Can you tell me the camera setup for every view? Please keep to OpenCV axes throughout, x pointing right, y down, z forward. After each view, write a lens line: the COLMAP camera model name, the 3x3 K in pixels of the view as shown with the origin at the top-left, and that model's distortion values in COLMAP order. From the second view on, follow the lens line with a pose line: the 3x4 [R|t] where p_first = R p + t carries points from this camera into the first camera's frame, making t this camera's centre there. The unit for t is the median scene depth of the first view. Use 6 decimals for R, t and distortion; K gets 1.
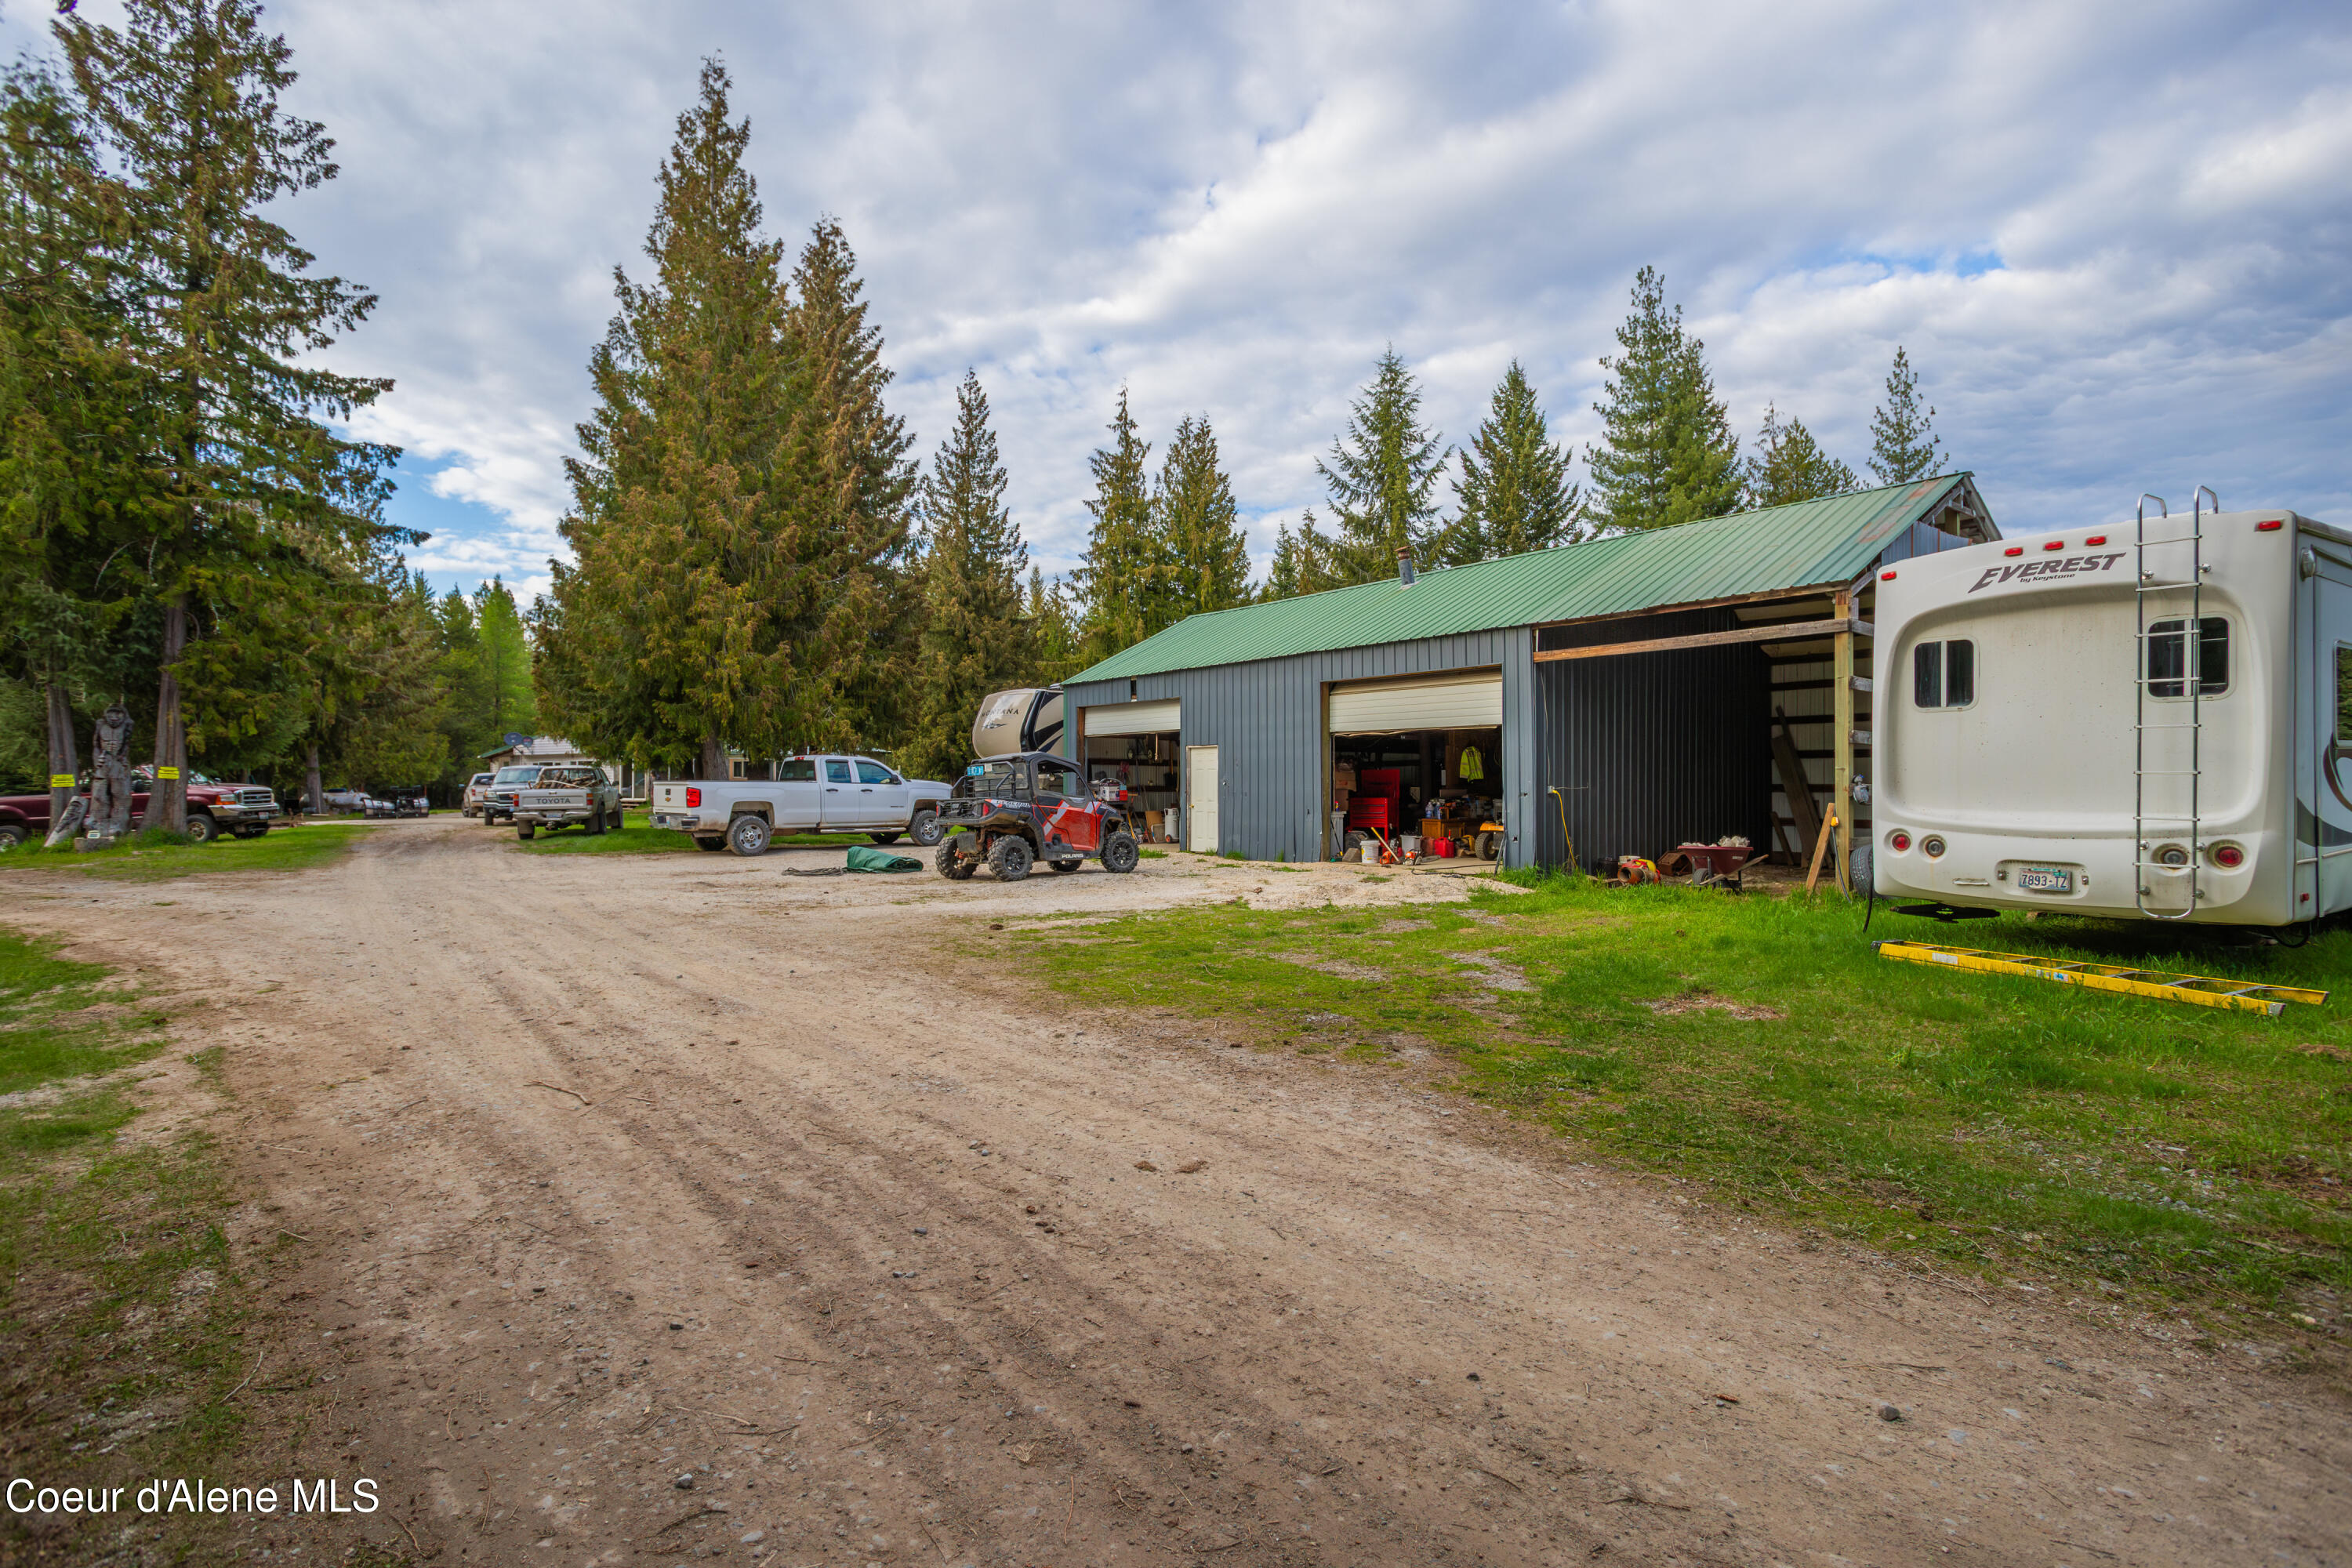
lens RADIAL K [[1139.2, 0, 1176.0], [0, 1139.2, 784.0], [0, 0, 1]] dist [-0.065497, 0.035758]
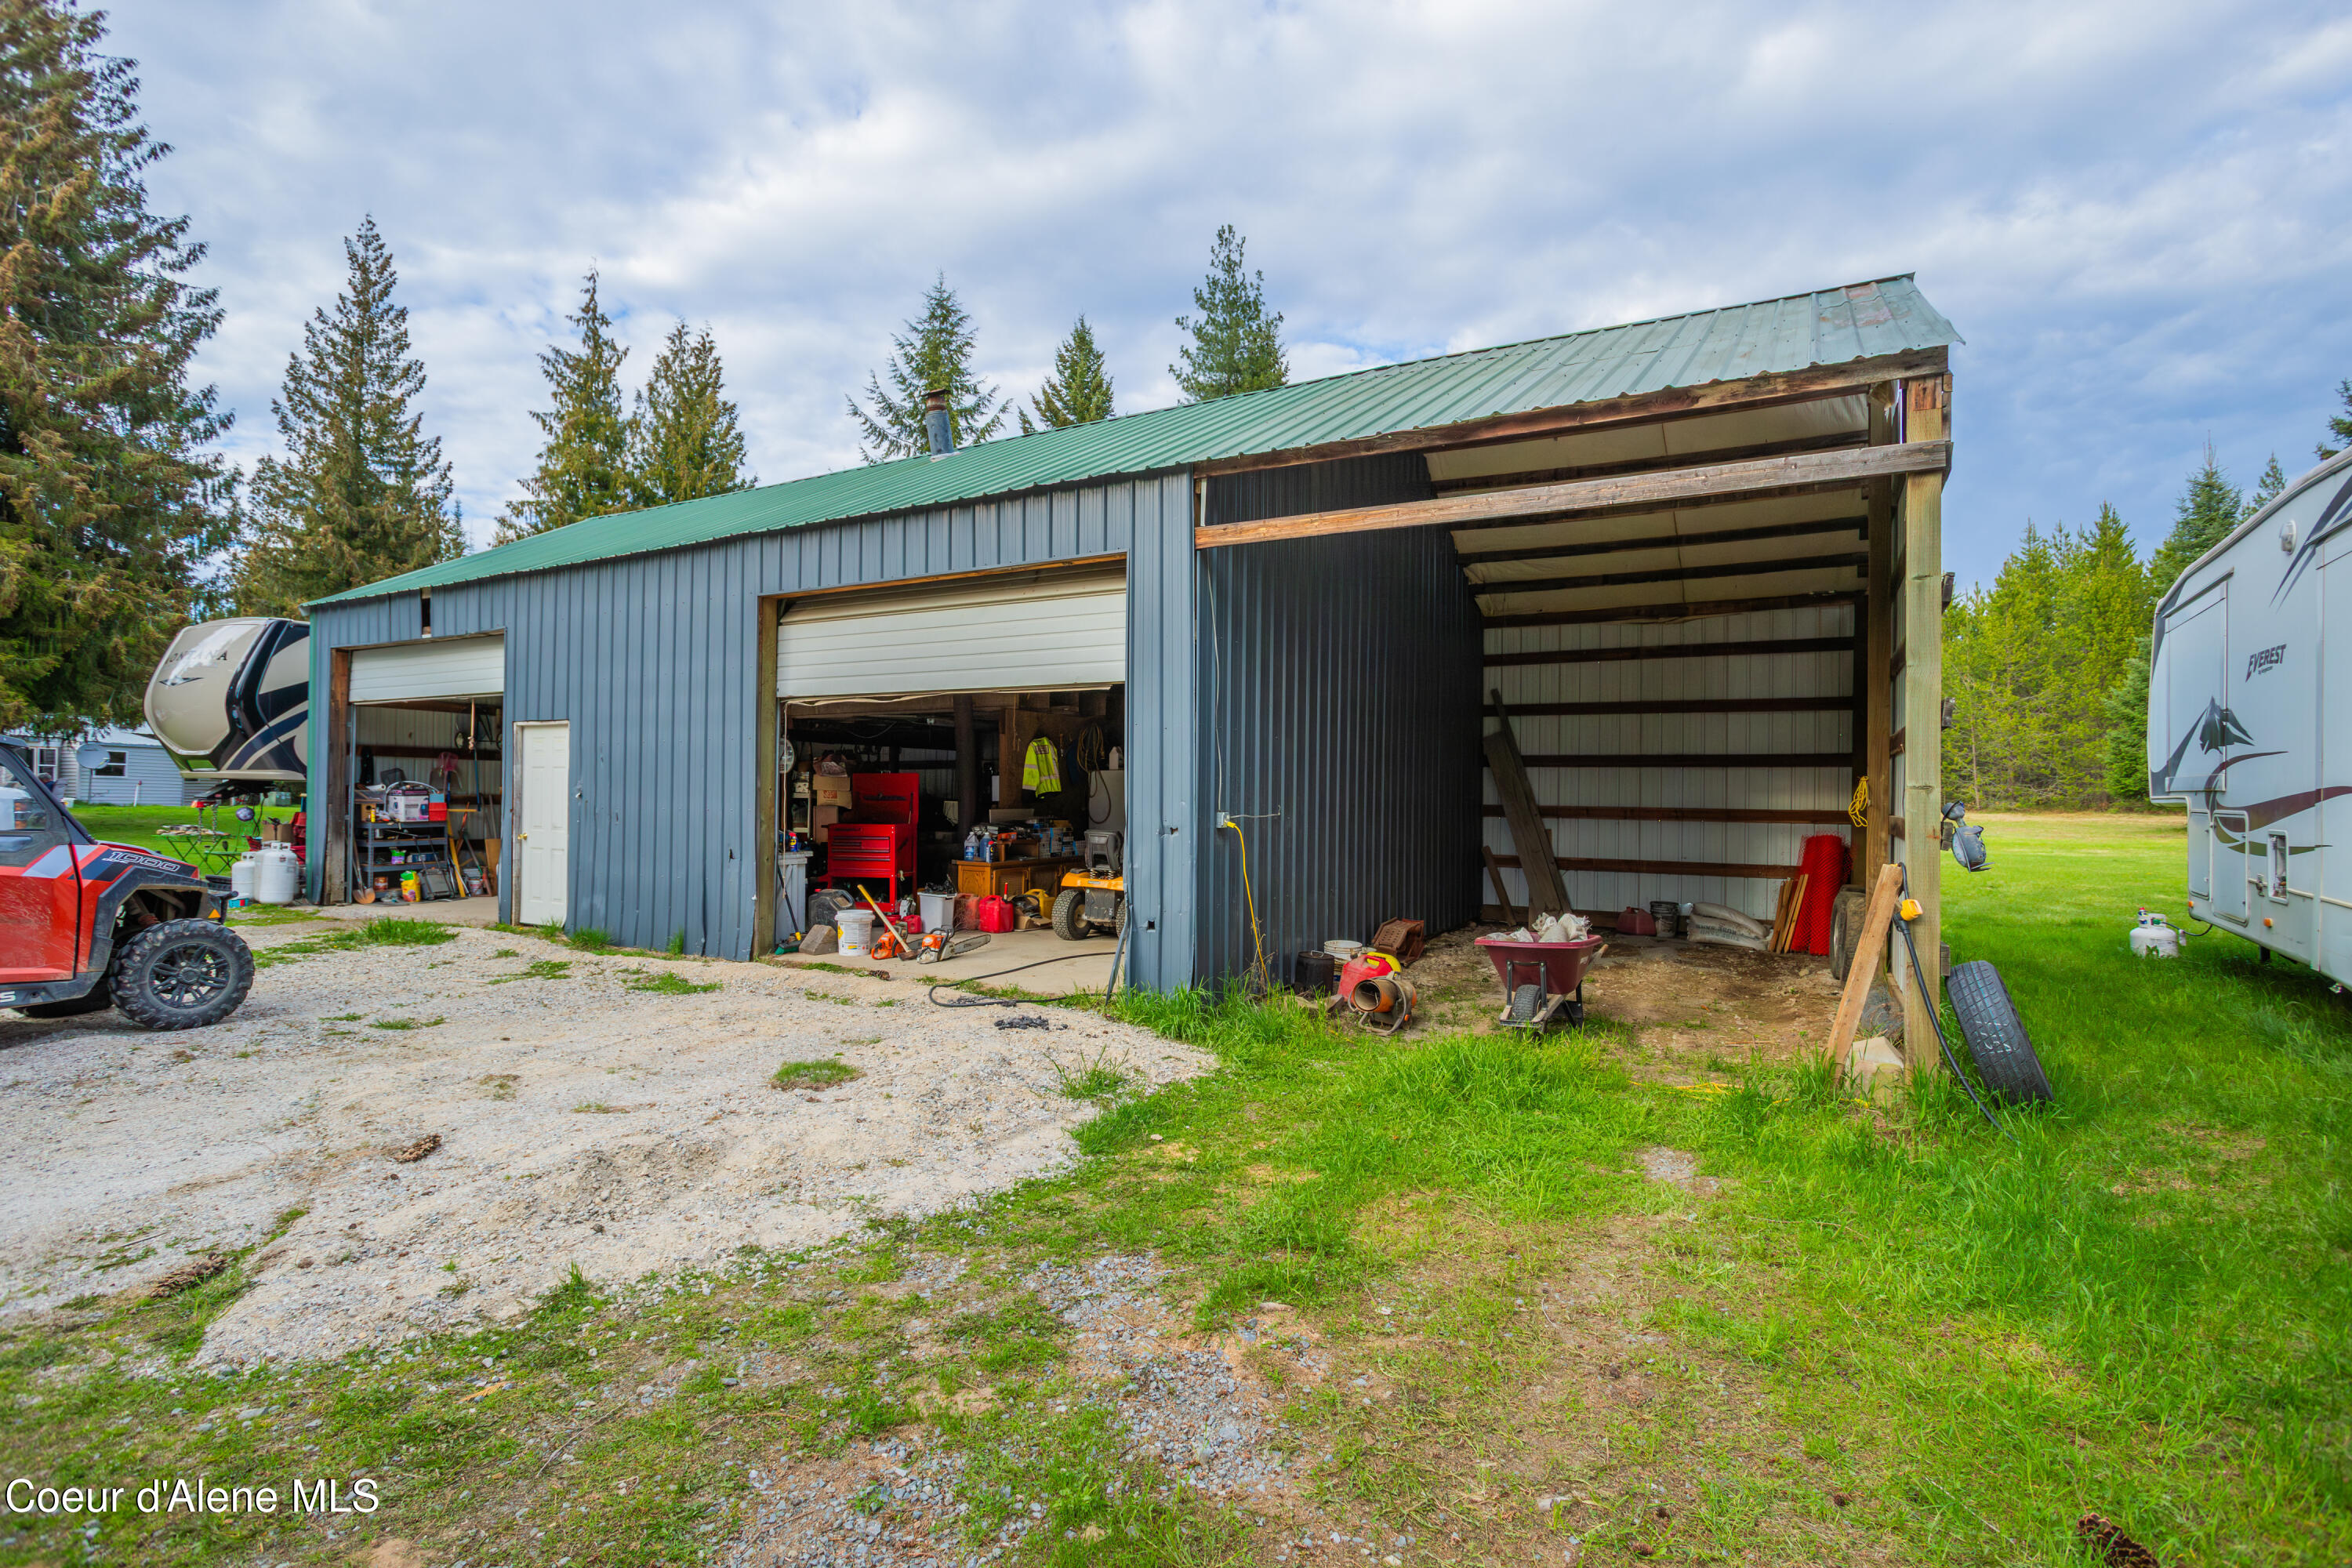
lens RADIAL K [[1139.2, 0, 1176.0], [0, 1139.2, 784.0], [0, 0, 1]] dist [-0.065497, 0.035758]
pose [[0.923784, 0.013796, 0.382666, 0.089072], [-0.011790, 0.999902, -0.007587, -0.004302], [-0.382733, 0.002497, 0.923855, 0.388523]]
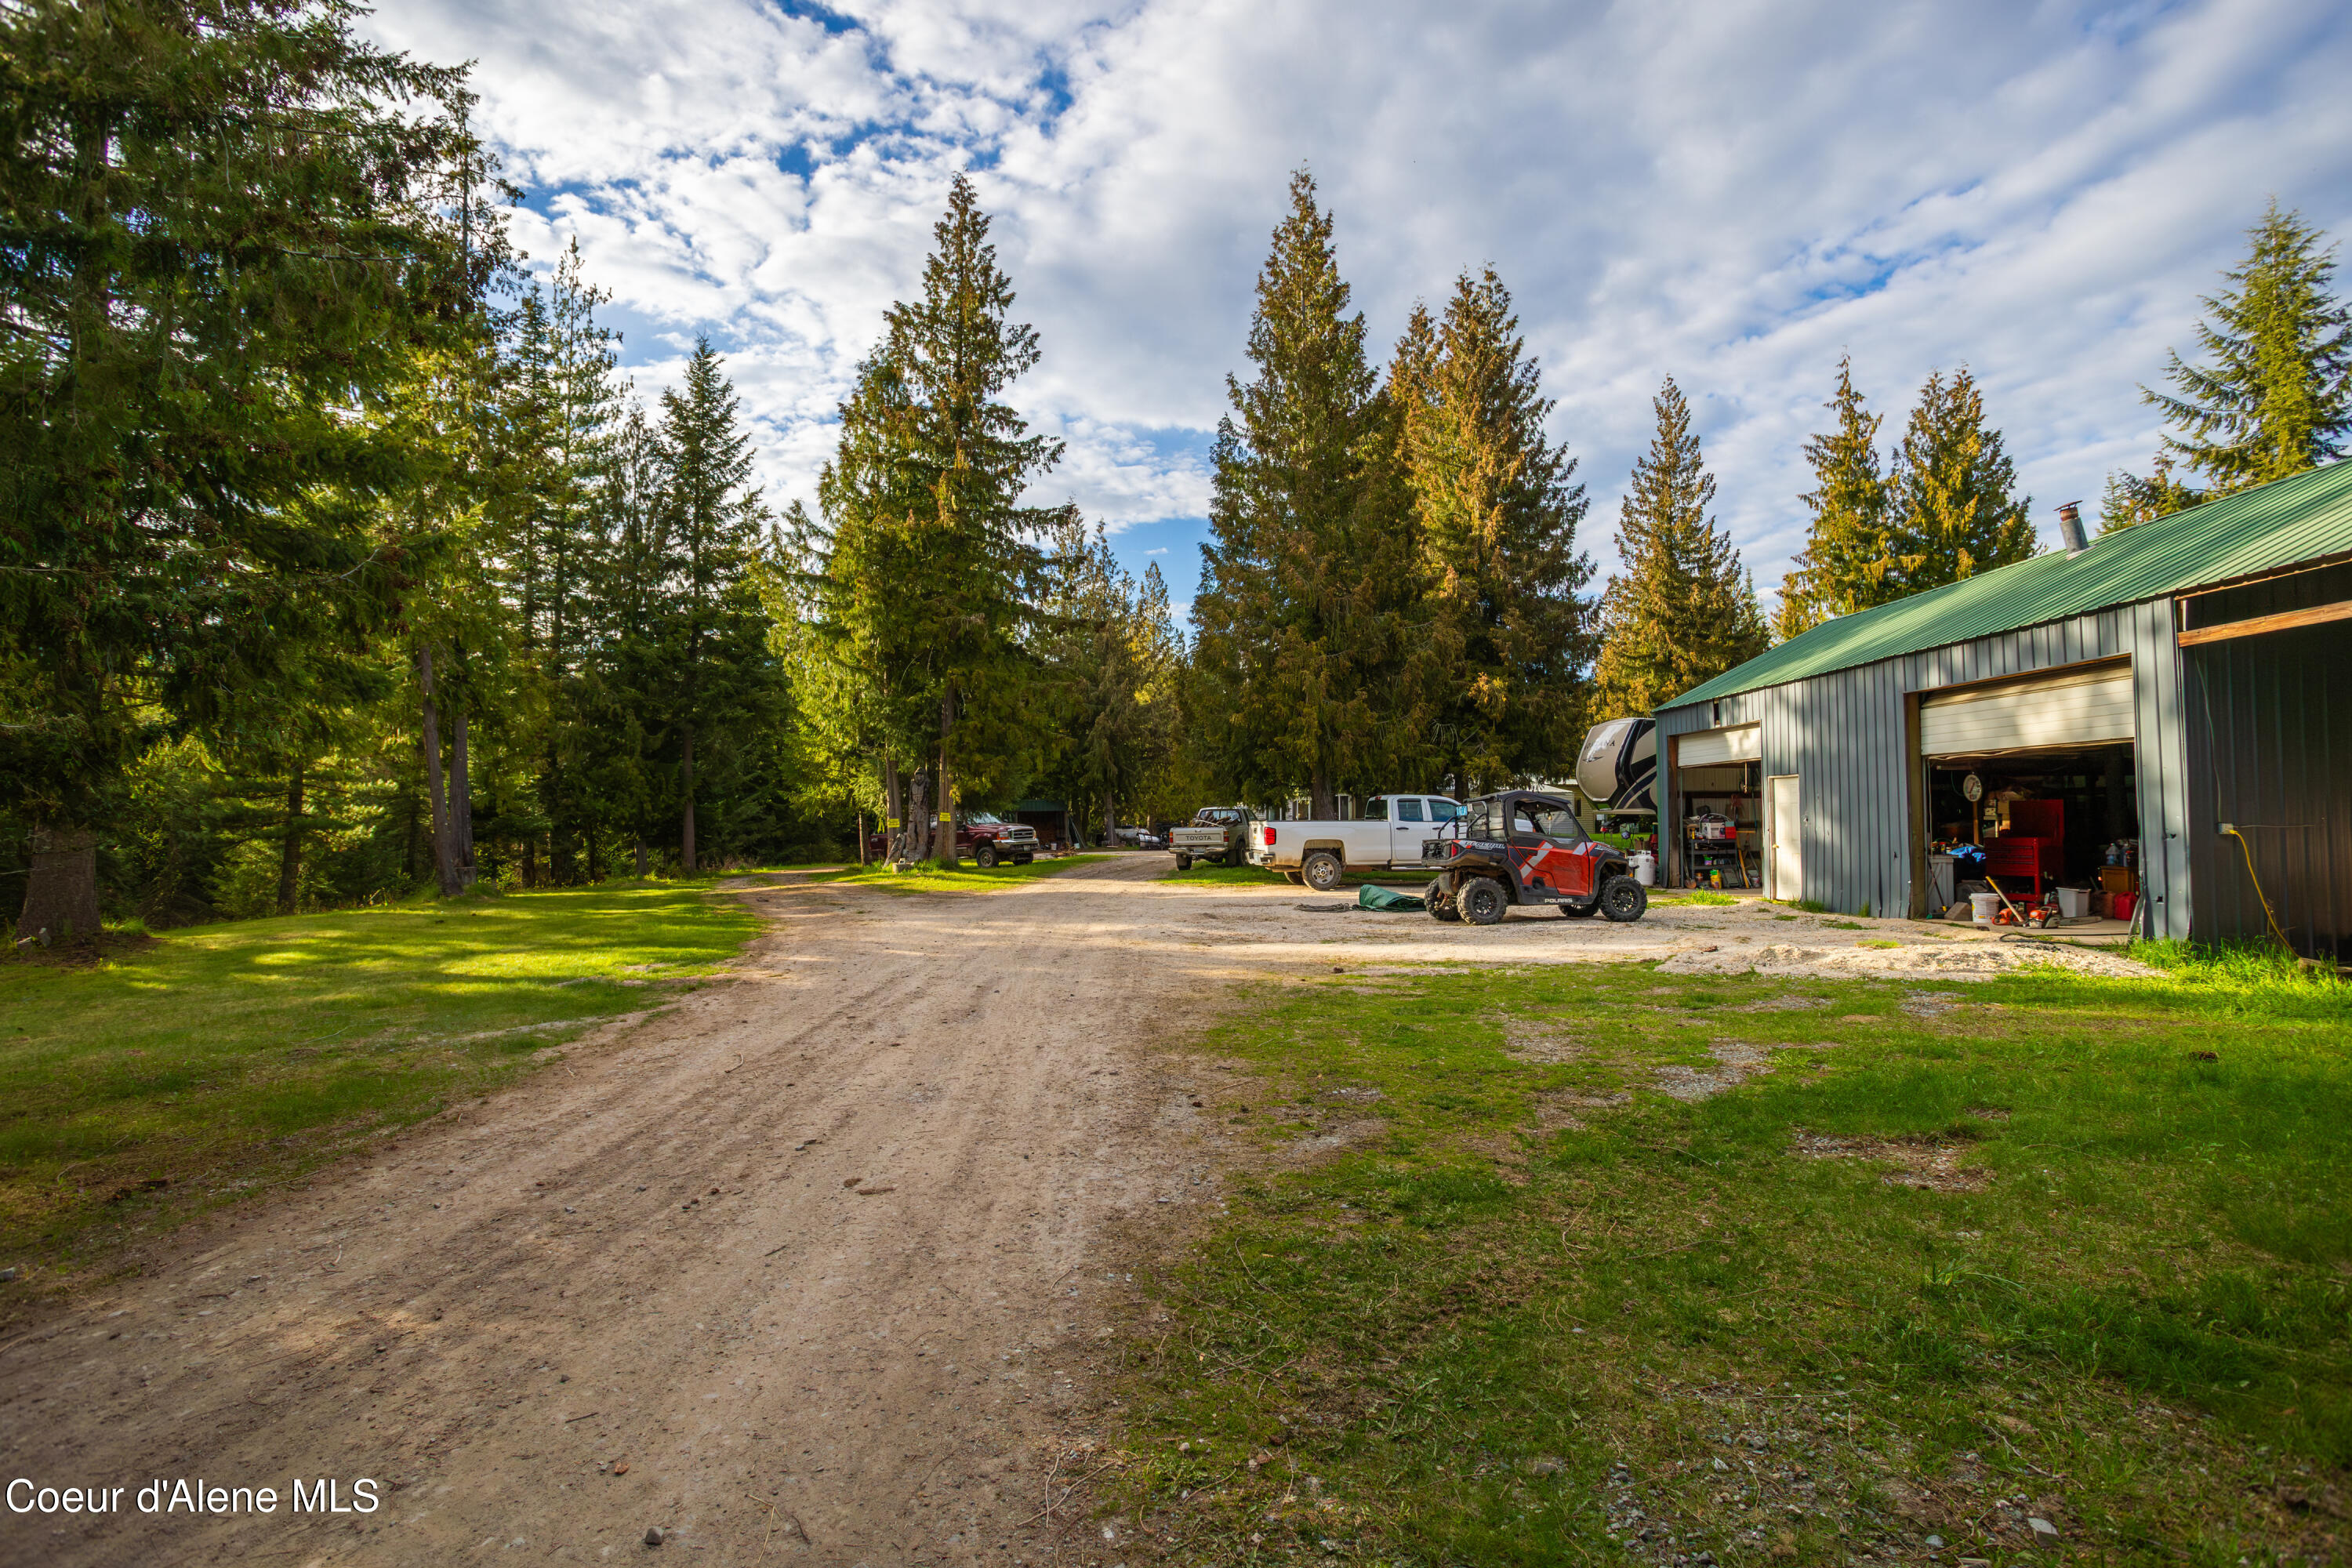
lens RADIAL K [[1139.2, 0, 1176.0], [0, 1139.2, 784.0], [0, 0, 1]] dist [-0.065497, 0.035758]
pose [[0.787335, -0.025586, -0.615995, 0.169317], [0.008033, 0.999479, -0.031246, -0.004256], [0.616474, 0.019653, 0.787130, 0.055101]]
